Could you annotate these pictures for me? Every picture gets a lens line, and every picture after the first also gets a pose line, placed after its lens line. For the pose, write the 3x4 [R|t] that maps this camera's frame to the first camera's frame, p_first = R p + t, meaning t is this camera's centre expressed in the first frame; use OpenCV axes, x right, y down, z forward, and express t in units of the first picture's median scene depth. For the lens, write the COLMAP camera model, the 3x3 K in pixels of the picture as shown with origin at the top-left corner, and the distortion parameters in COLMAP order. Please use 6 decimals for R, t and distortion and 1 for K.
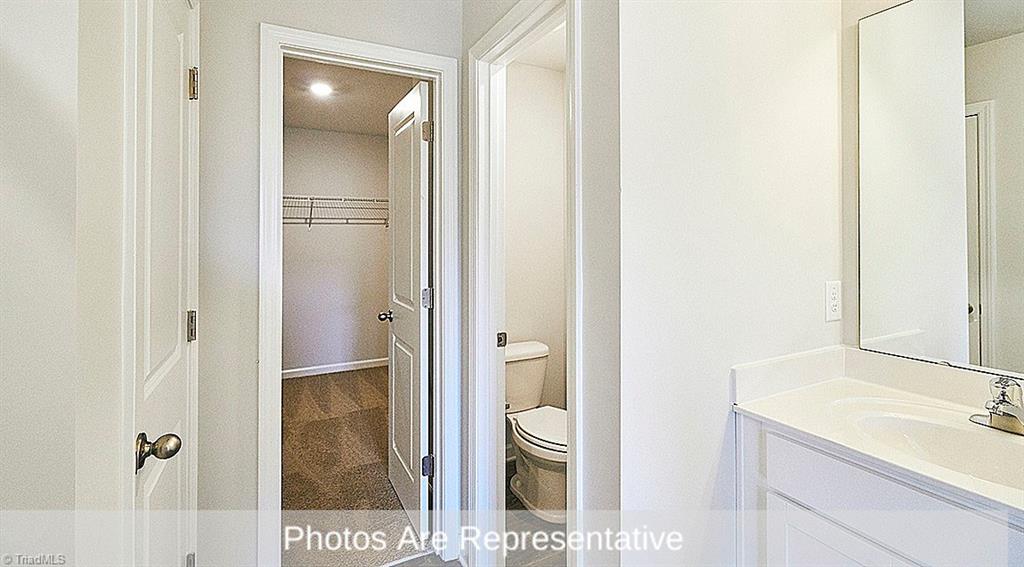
lens RADIAL K [[453.3, 0, 510.5], [0, 453.3, 239.8], [0, 0, 1]] dist [0.003506, 0.000294]
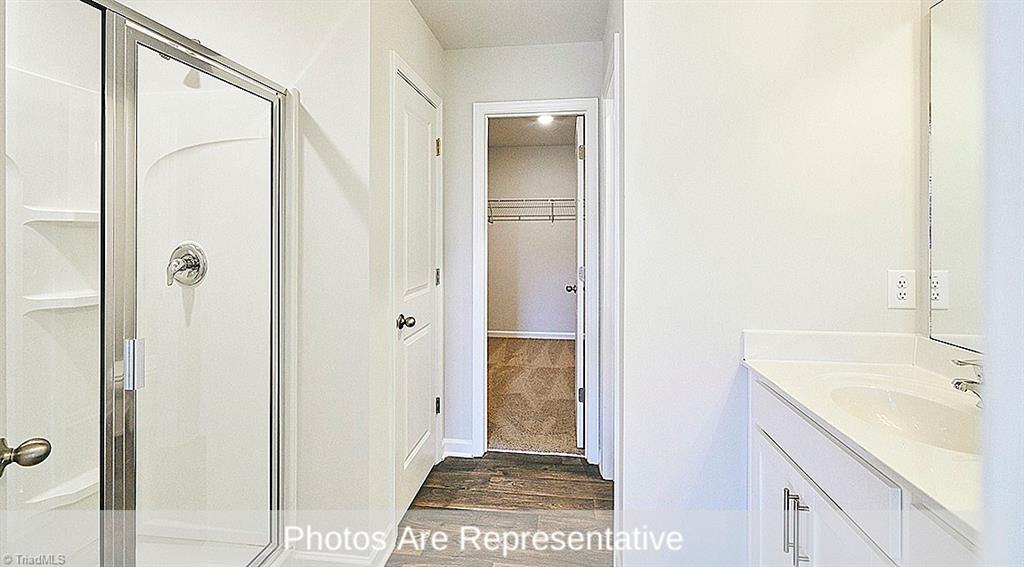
lens RADIAL K [[453.3, 0, 510.5], [0, 453.3, 239.8], [0, 0, 1]] dist [0.003506, 0.000294]
pose [[0.818397, 0.009997, -0.574567, 0.439190], [-0.003289, 0.999914, 0.012714, 0.010244], [0.574644, -0.008515, 0.818359, -0.254643]]
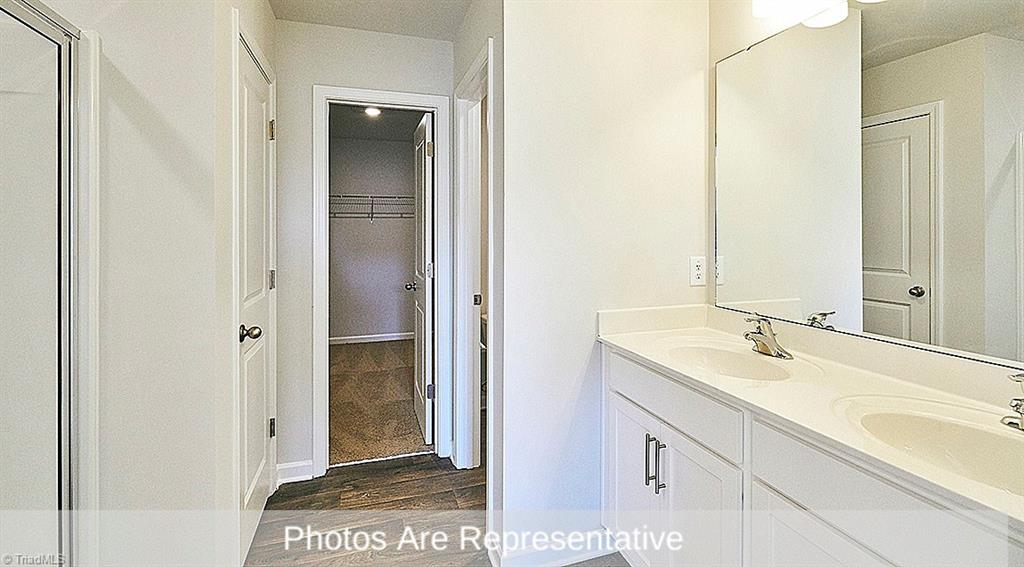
lens RADIAL K [[454.5, 0, 509.0], [0, 454.5, 241.8], [0, 0, 1]] dist [-0.000049, 0.000212]
pose [[0.985819, 0.005800, -0.167709, 0.289031], [-0.003159, 0.999867, 0.016015, 0.020198], [0.167780, -0.015258, 0.985706, -0.326019]]
